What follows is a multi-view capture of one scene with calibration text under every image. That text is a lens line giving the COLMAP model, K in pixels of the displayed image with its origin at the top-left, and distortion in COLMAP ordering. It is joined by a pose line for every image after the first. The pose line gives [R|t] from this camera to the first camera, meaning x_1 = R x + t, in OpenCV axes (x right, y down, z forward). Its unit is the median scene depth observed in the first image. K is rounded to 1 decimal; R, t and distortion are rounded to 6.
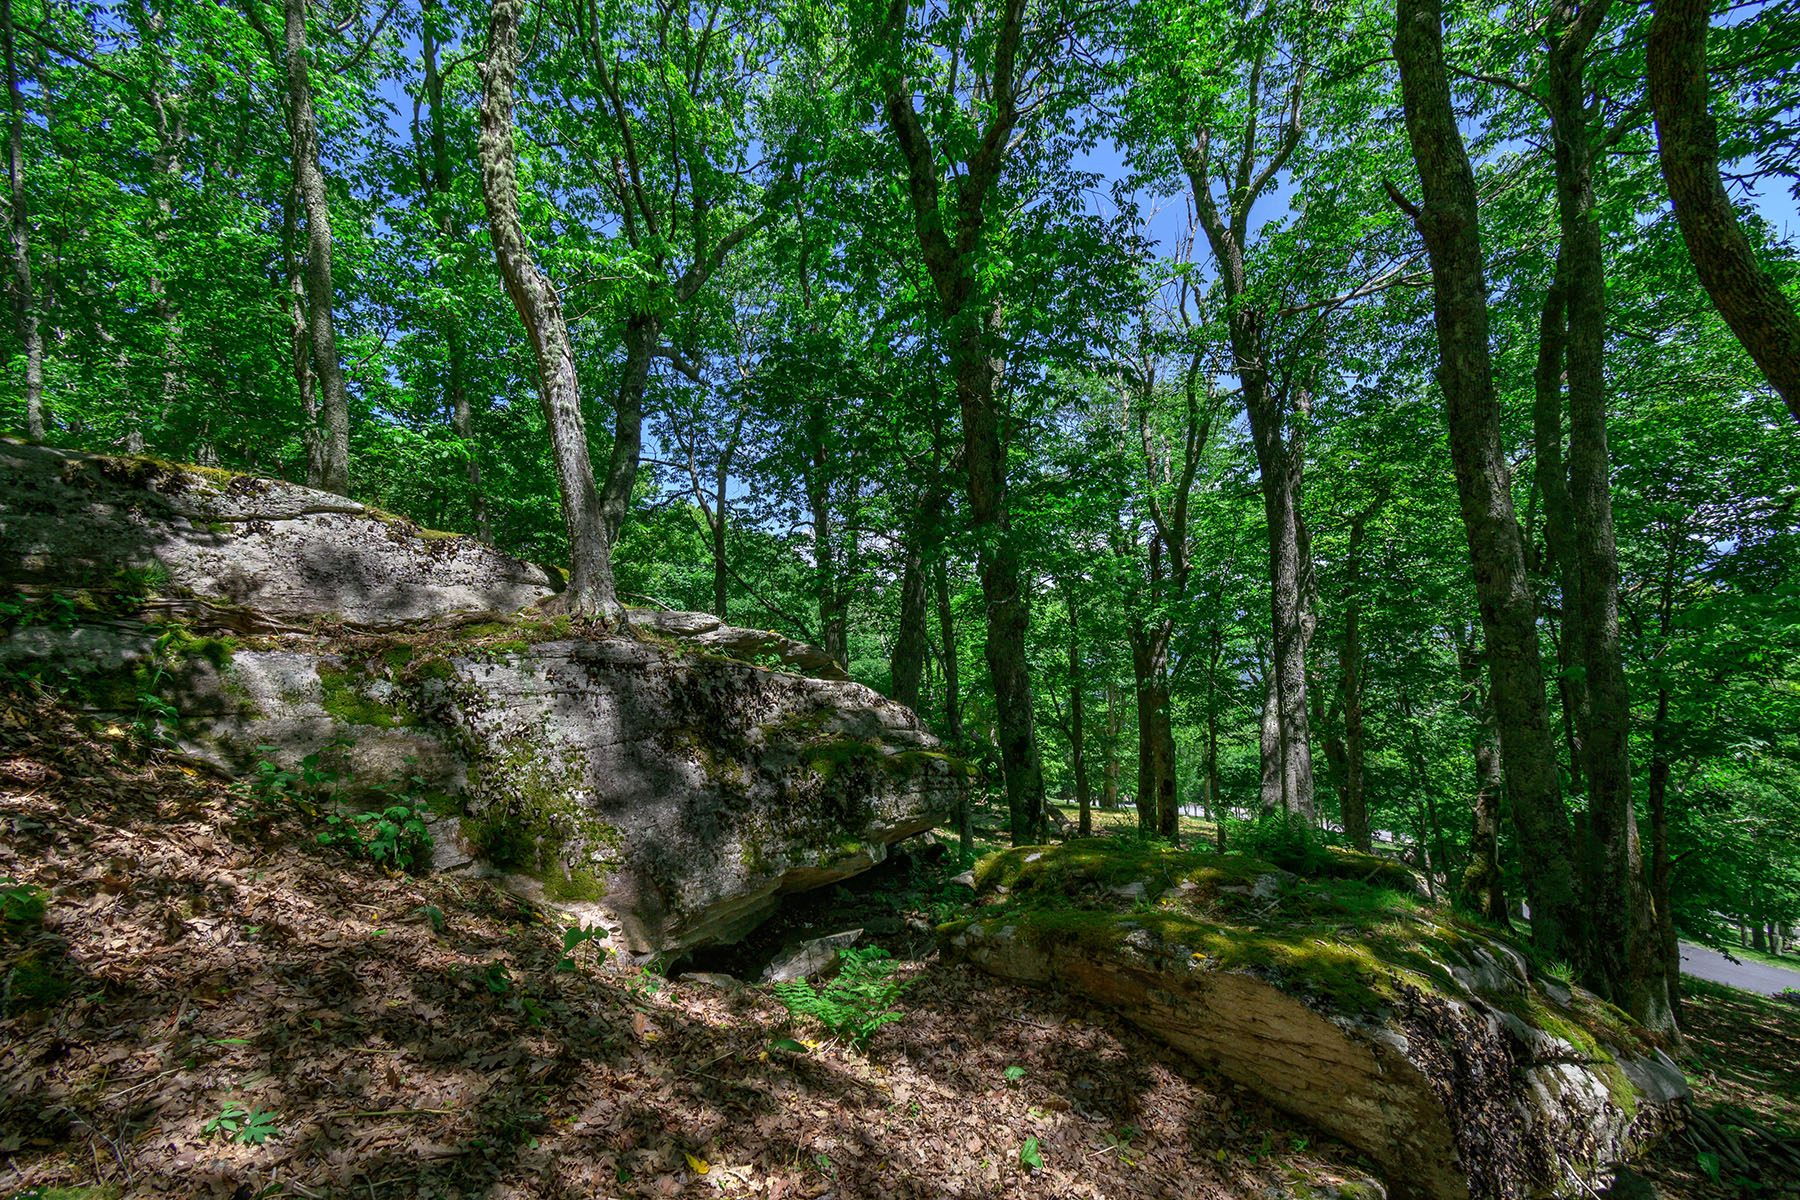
lens RADIAL K [[808.6, 0, 900.0], [0, 808.6, 600.0], [0, 0, 1]] dist [0.001070, 0.013428]
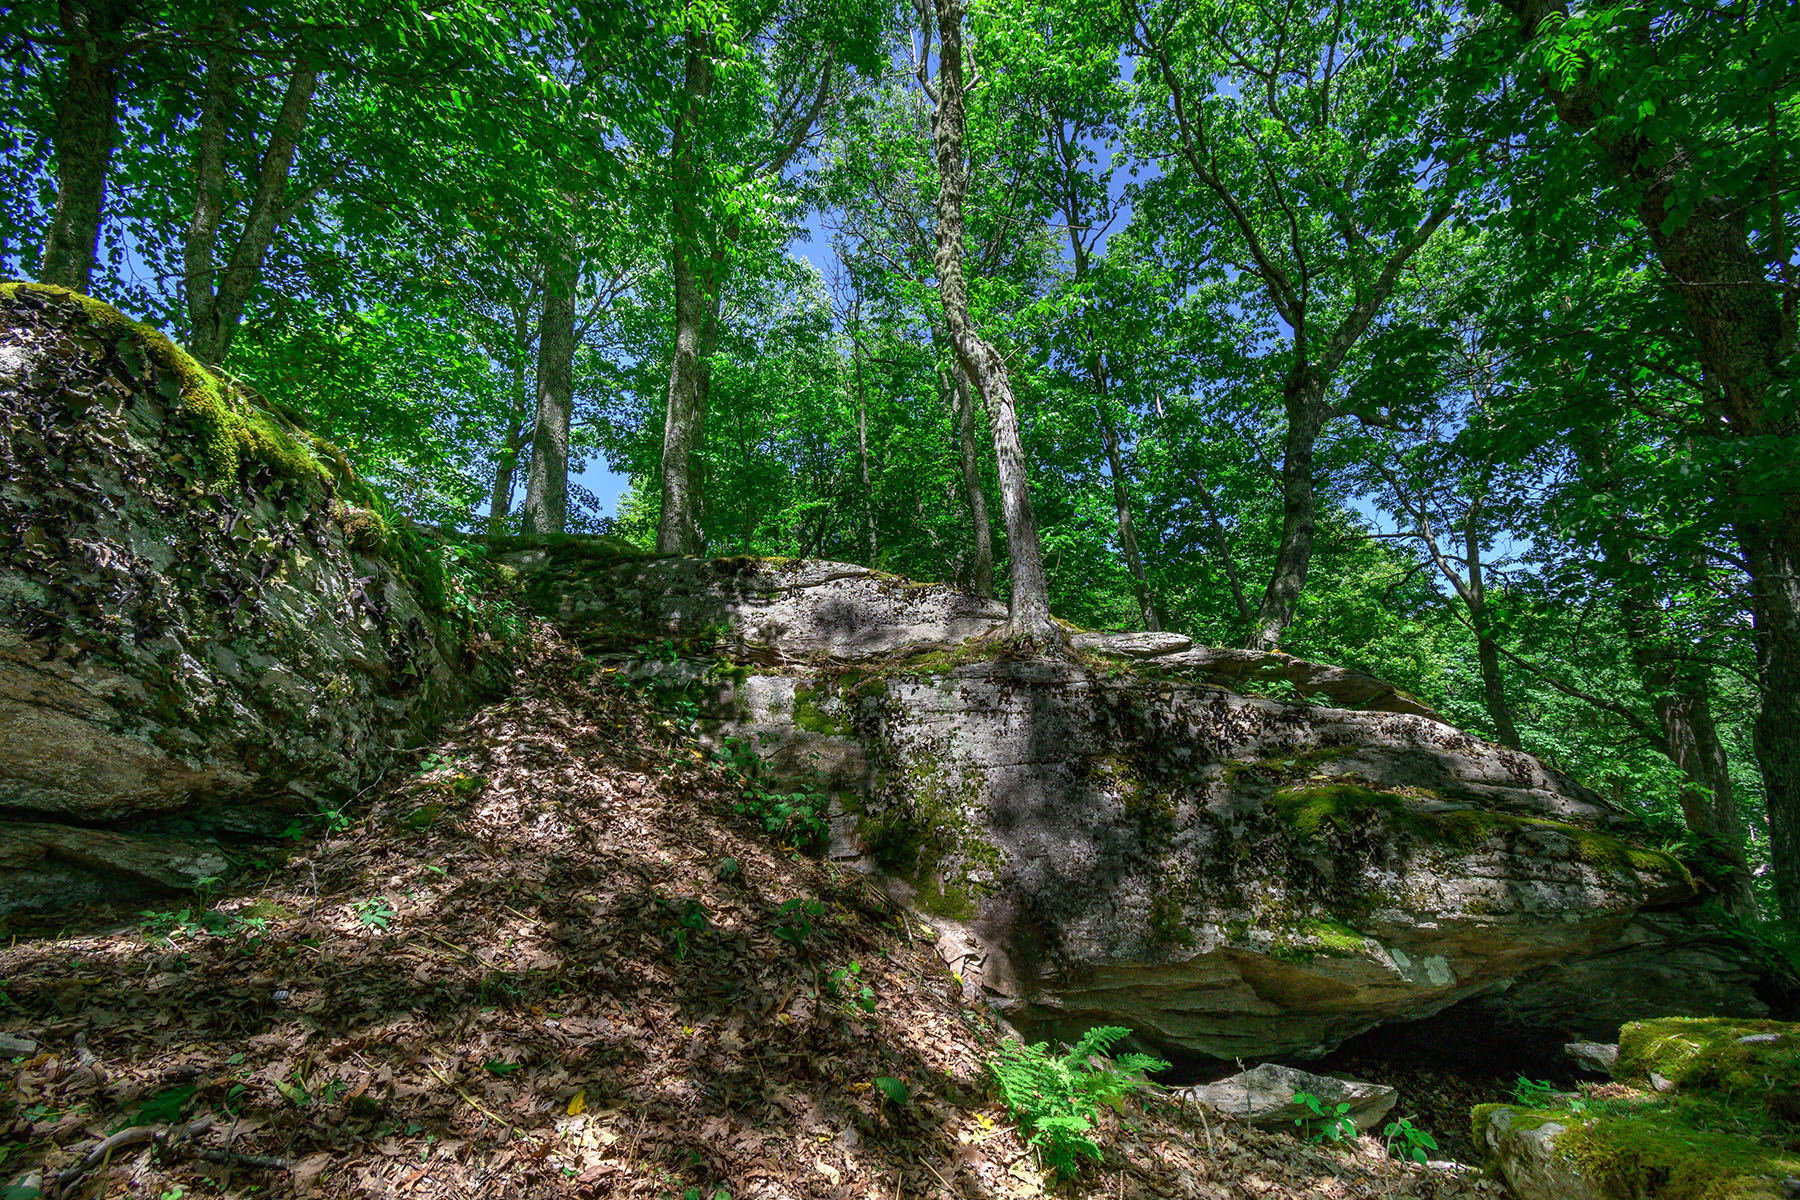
lens RADIAL K [[808.6, 0, 900.0], [0, 808.6, 600.0], [0, 0, 1]] dist [0.001070, 0.013428]
pose [[0.568107, -0.173794, -0.804394, 0.368336], [0.032061, 0.981379, -0.189389, 0.173472], [0.822330, 0.081803, 0.563100, 0.370364]]
